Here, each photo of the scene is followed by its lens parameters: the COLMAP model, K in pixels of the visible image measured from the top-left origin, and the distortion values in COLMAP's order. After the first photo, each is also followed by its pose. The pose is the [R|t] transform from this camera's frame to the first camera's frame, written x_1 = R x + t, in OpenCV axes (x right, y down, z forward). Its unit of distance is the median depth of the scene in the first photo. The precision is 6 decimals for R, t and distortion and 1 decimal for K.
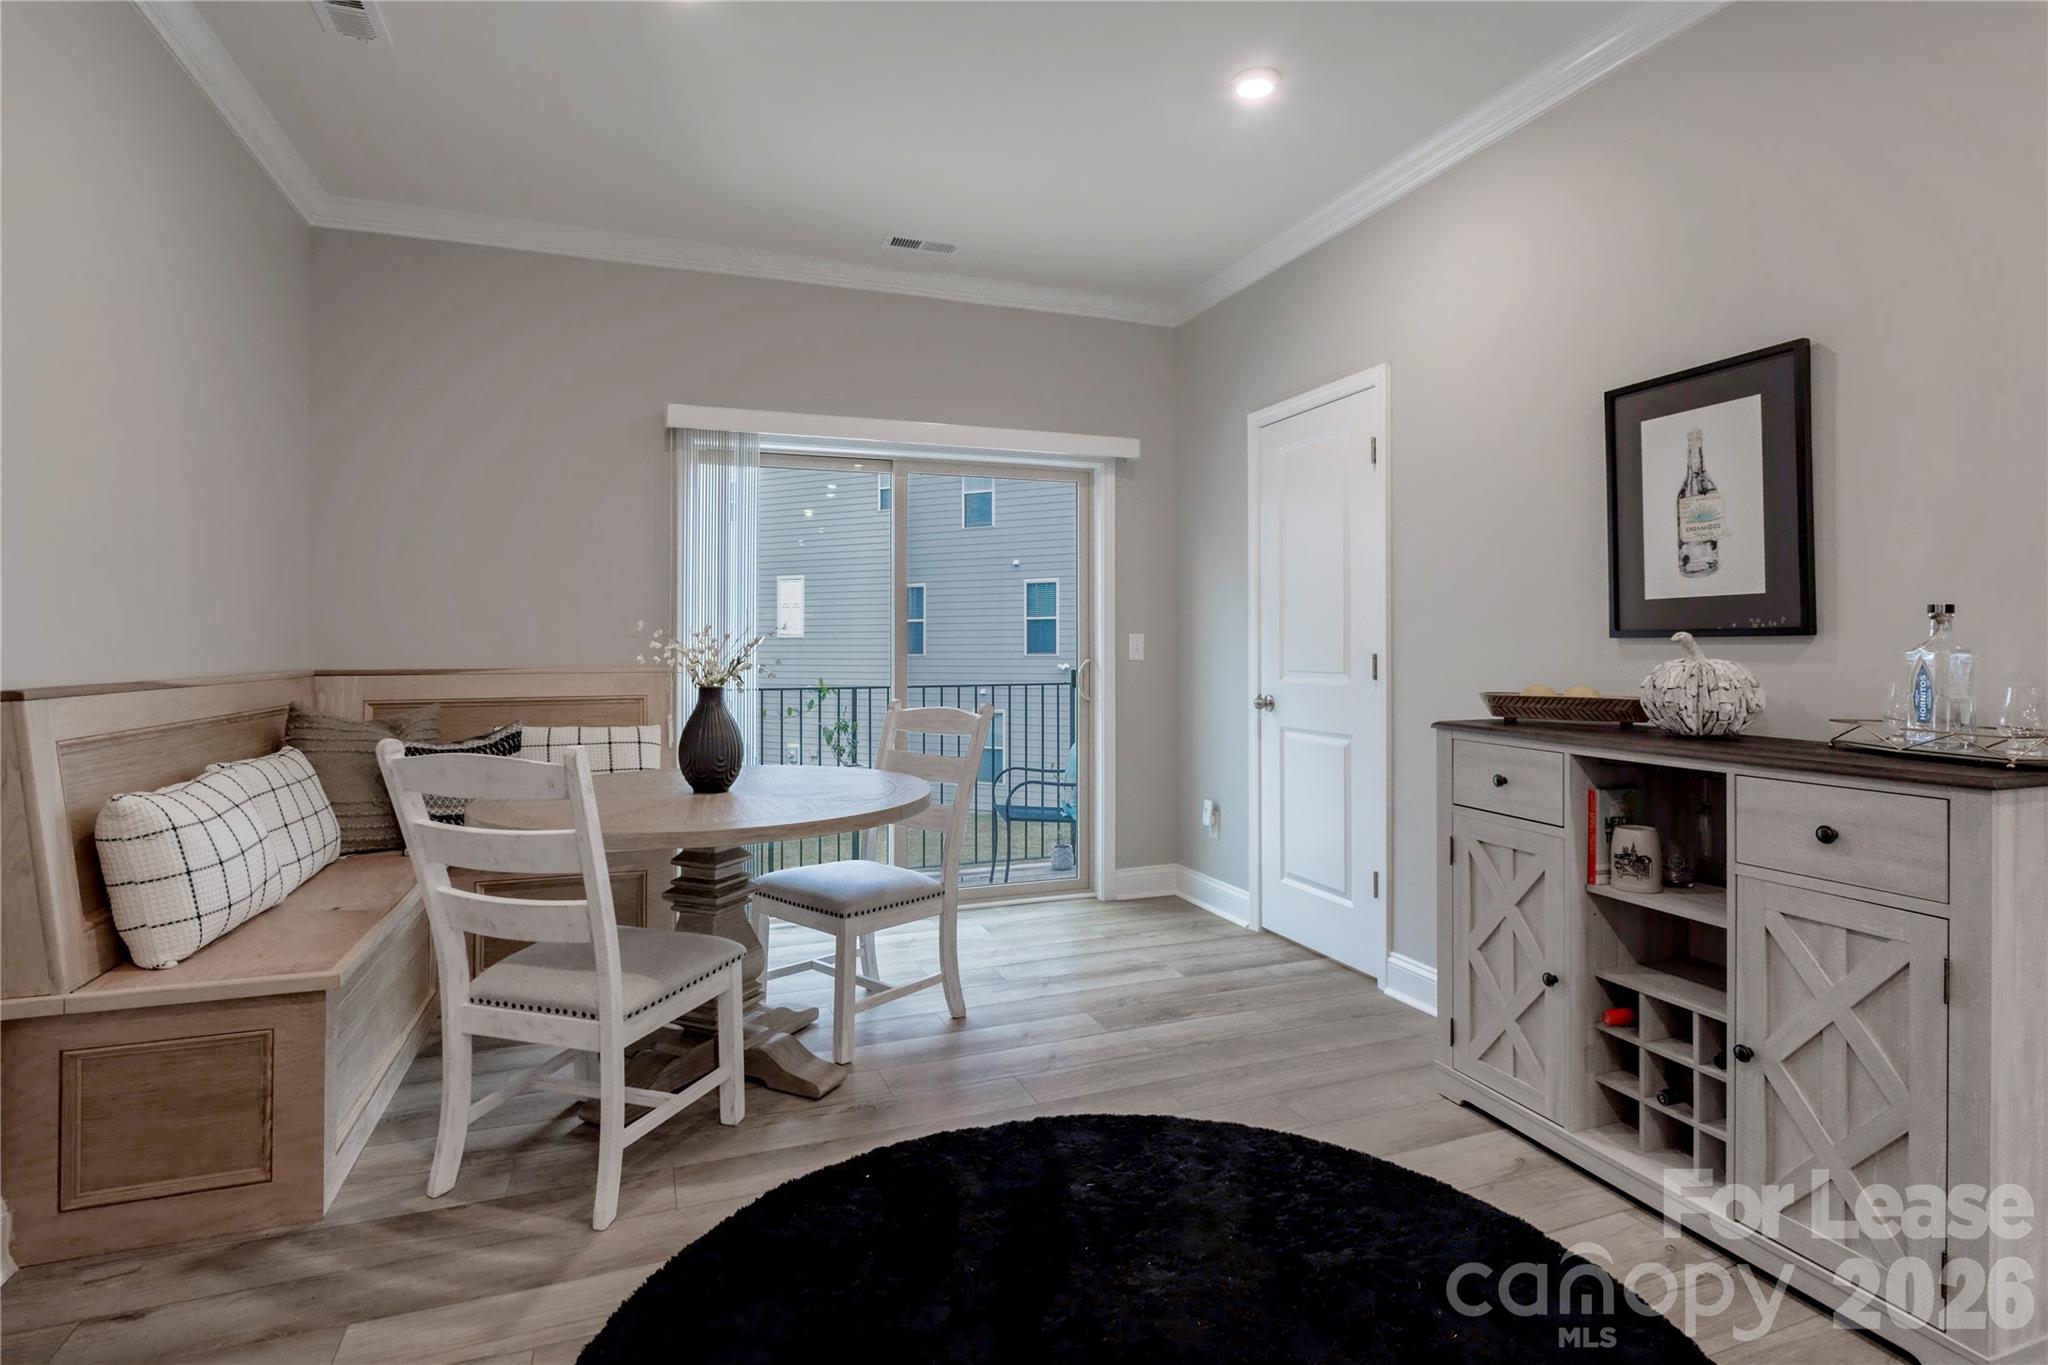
lens RADIAL K [[1007.2, 0, 1022.8], [0, 1007.2, 629.9], [0, 0, 1]] dist [-0.009998, 0.002057]
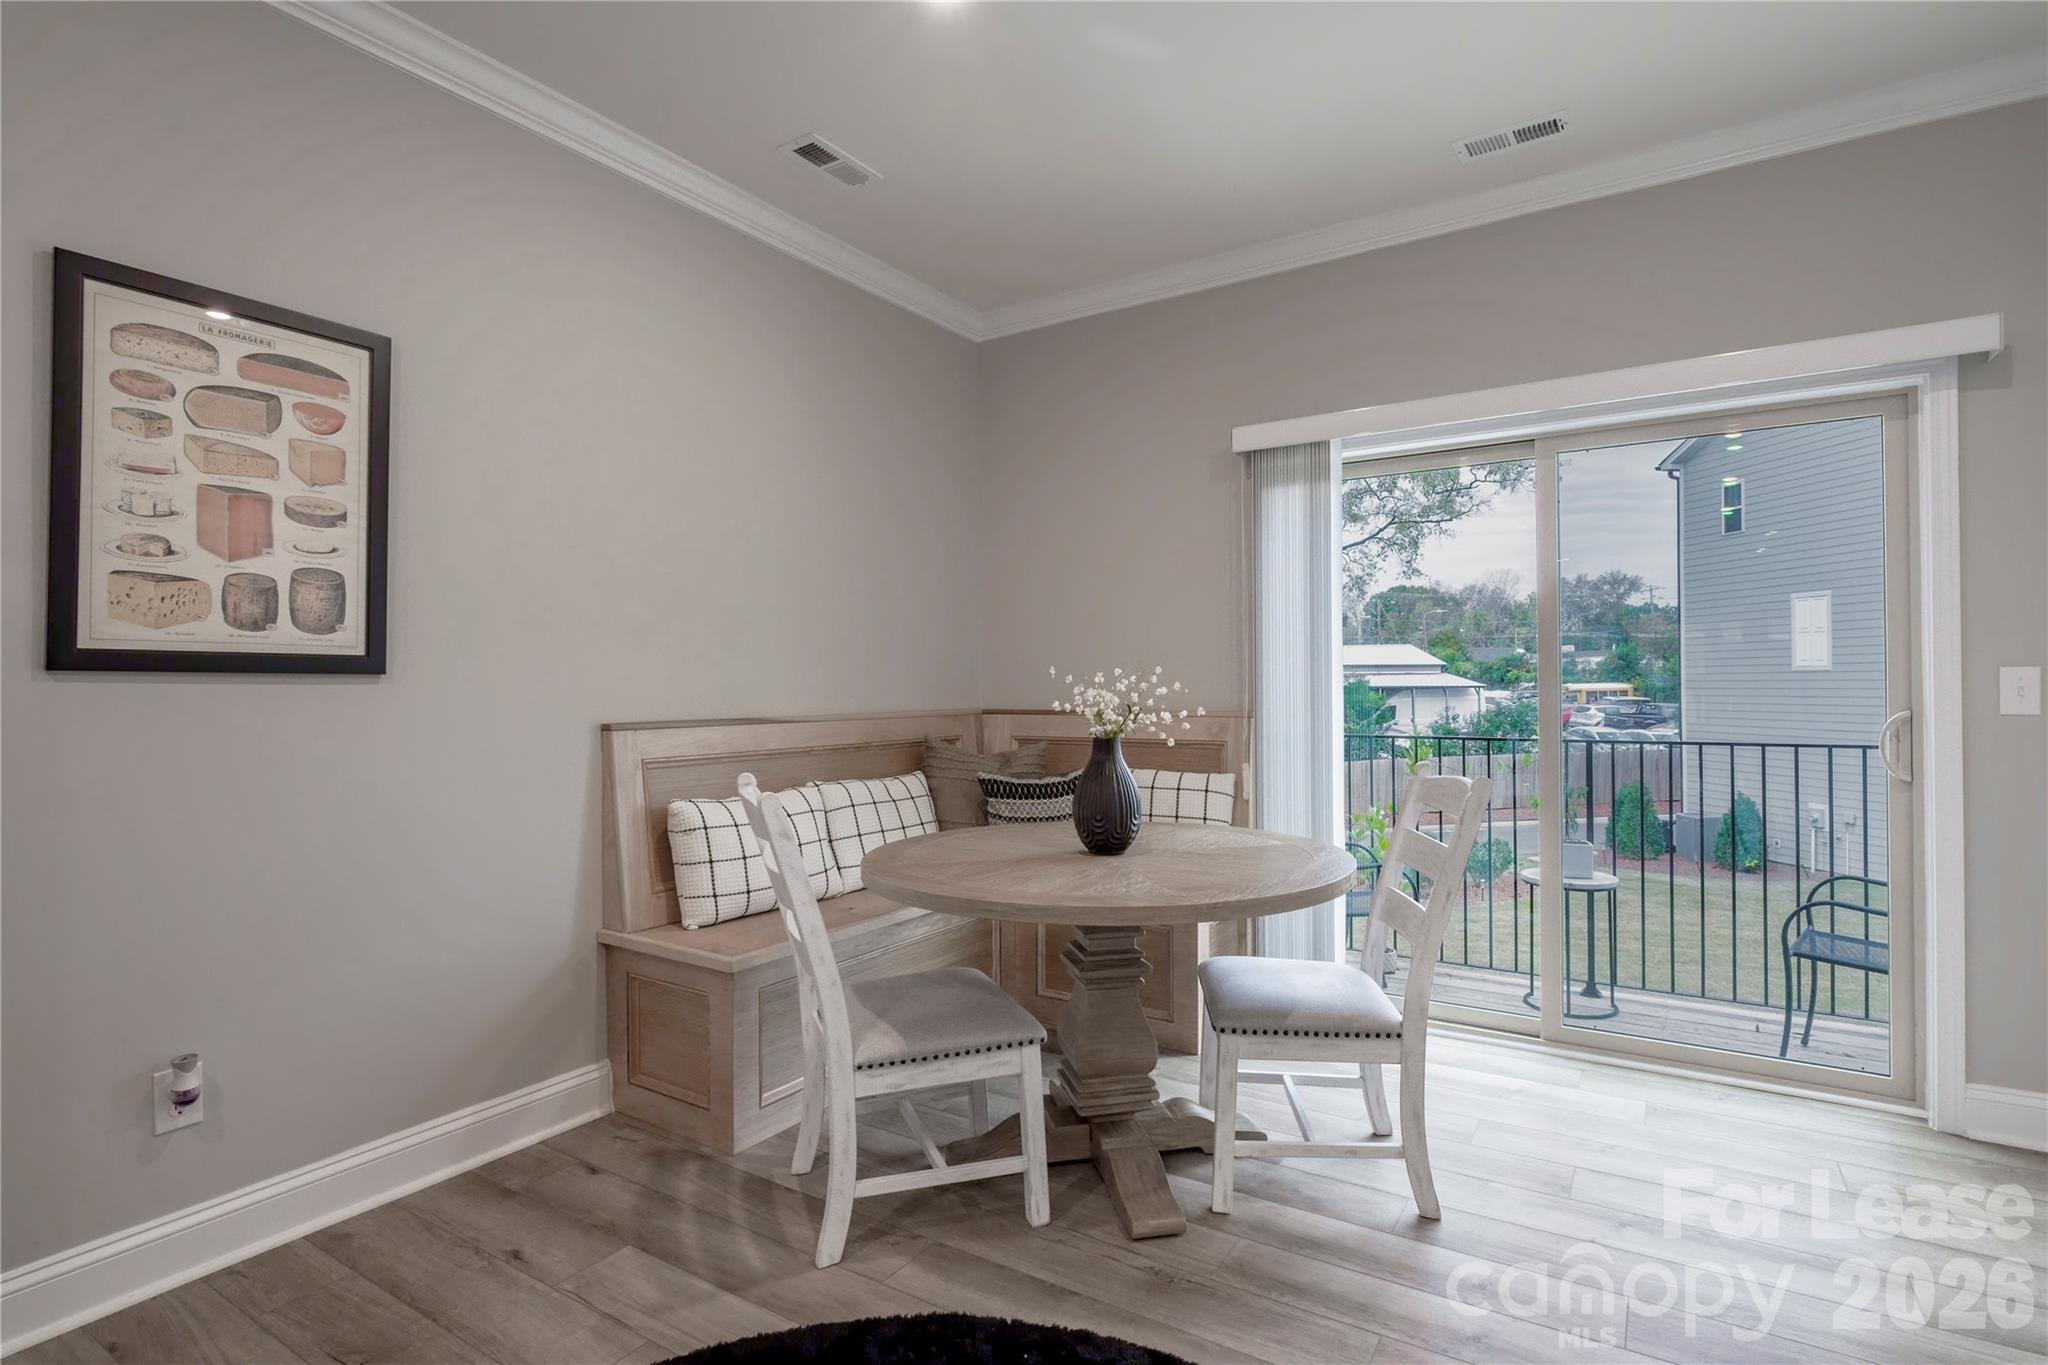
lens RADIAL K [[1007.2, 0, 1025.7], [0, 1007.2, 671.3], [0, 0, 1]] dist [-0.009998, 0.002057]
pose [[0.597596, -0.012233, -0.801704, 0.375707], [0.017558, 0.999843, -0.002169, -0.002773], [0.801605, -0.012780, 0.597717, 0.396623]]
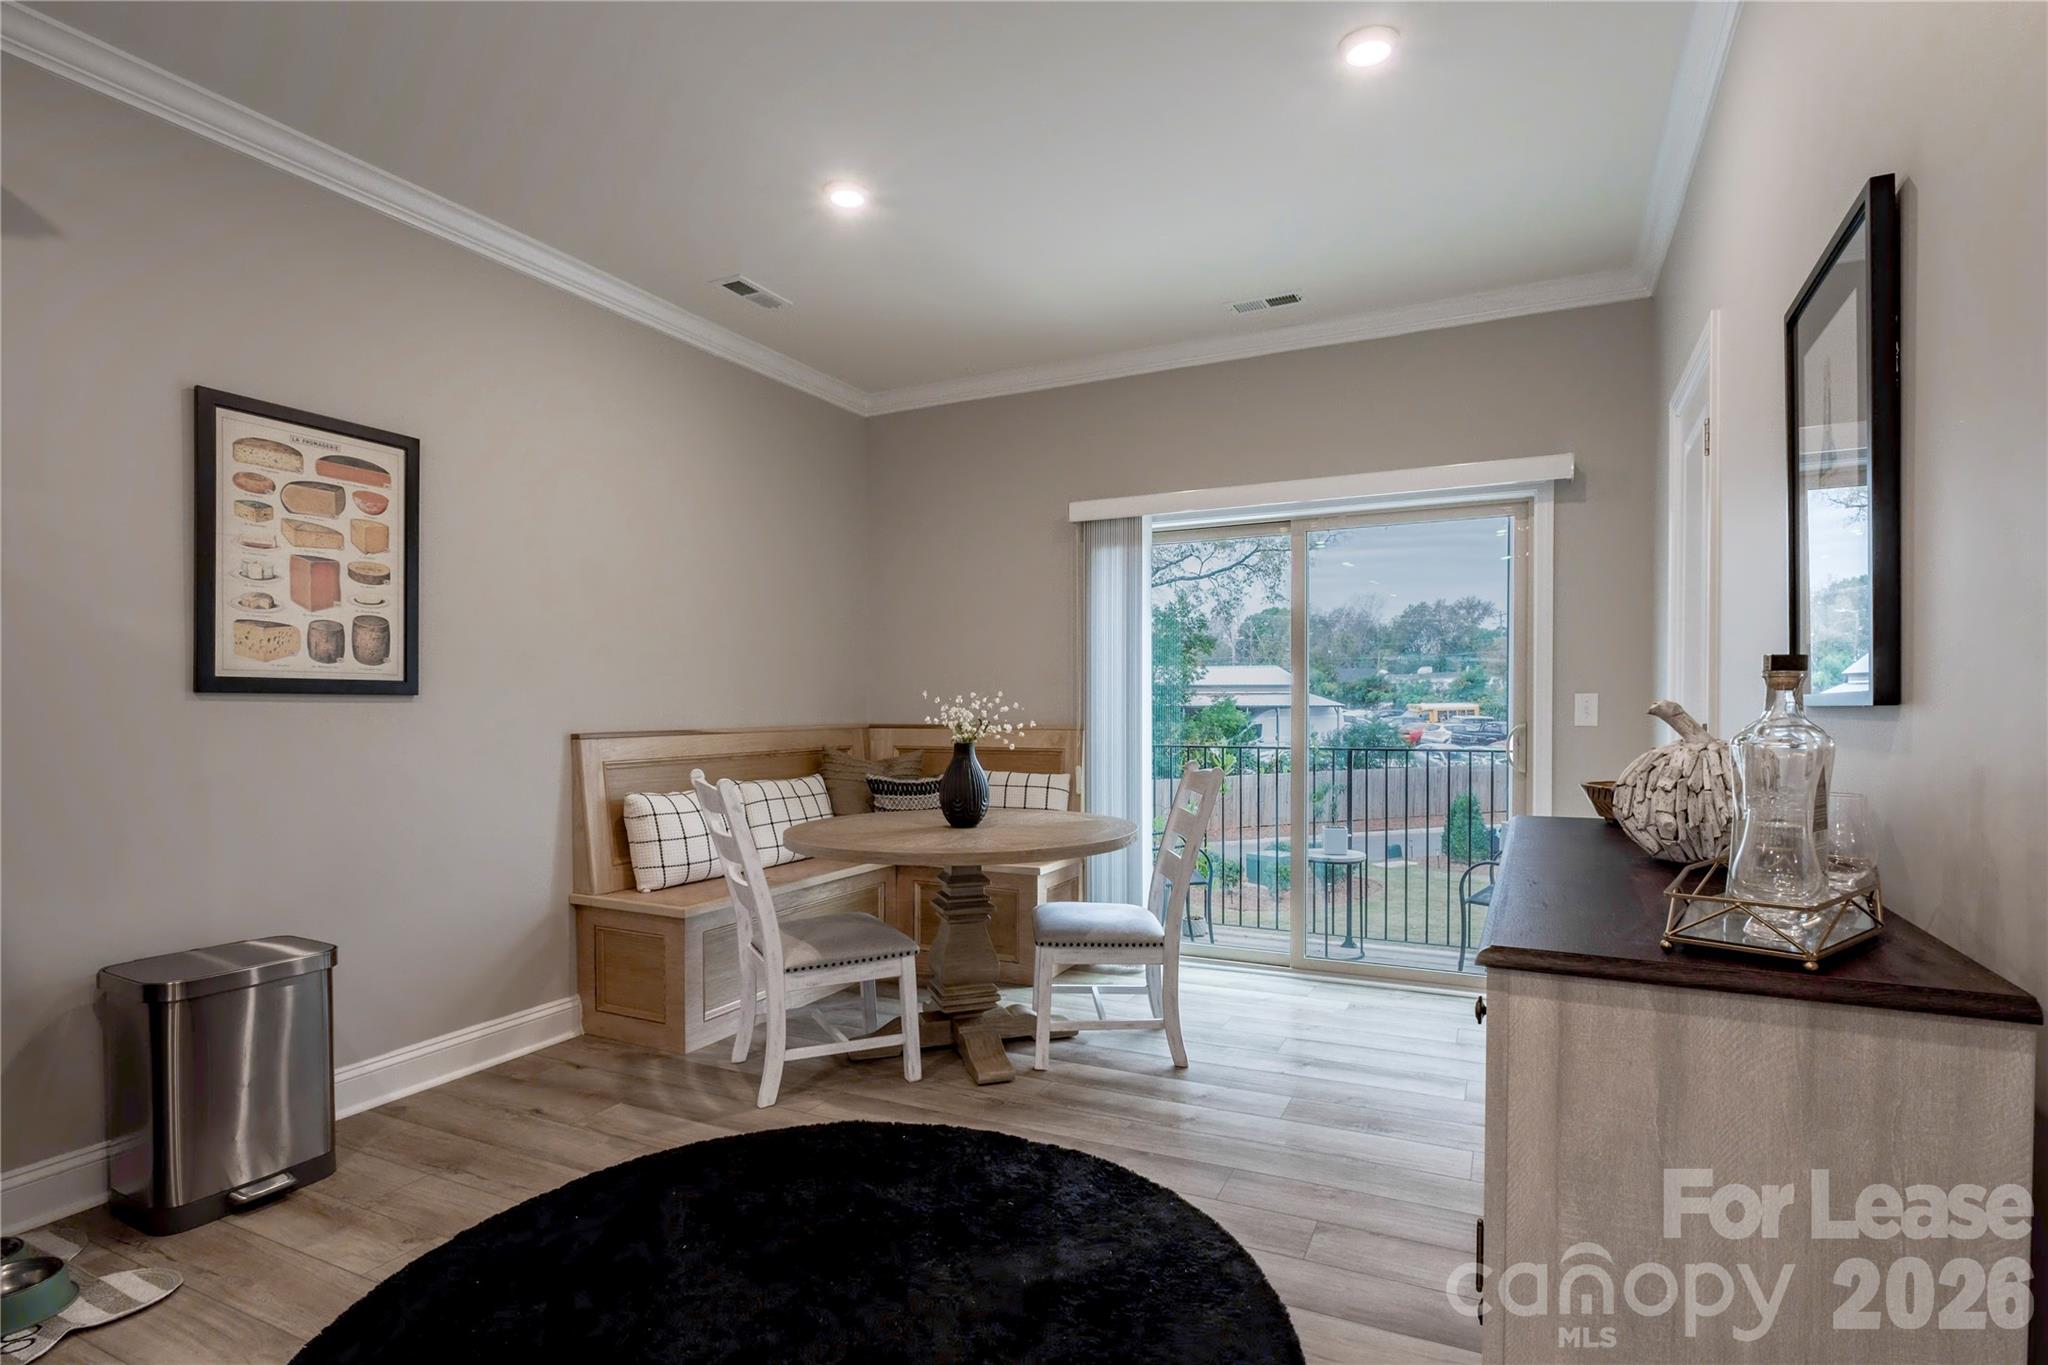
lens RADIAL K [[1007.2, 0, 1027.5], [0, 1007.2, 712.3], [0, 0, 1]] dist [-0.009998, 0.002057]
pose [[0.689158, 0.006570, -0.724582, 0.646211], [0.013526, 0.999668, 0.021929, -0.007607], [0.724485, -0.024913, 0.688840, 0.196867]]
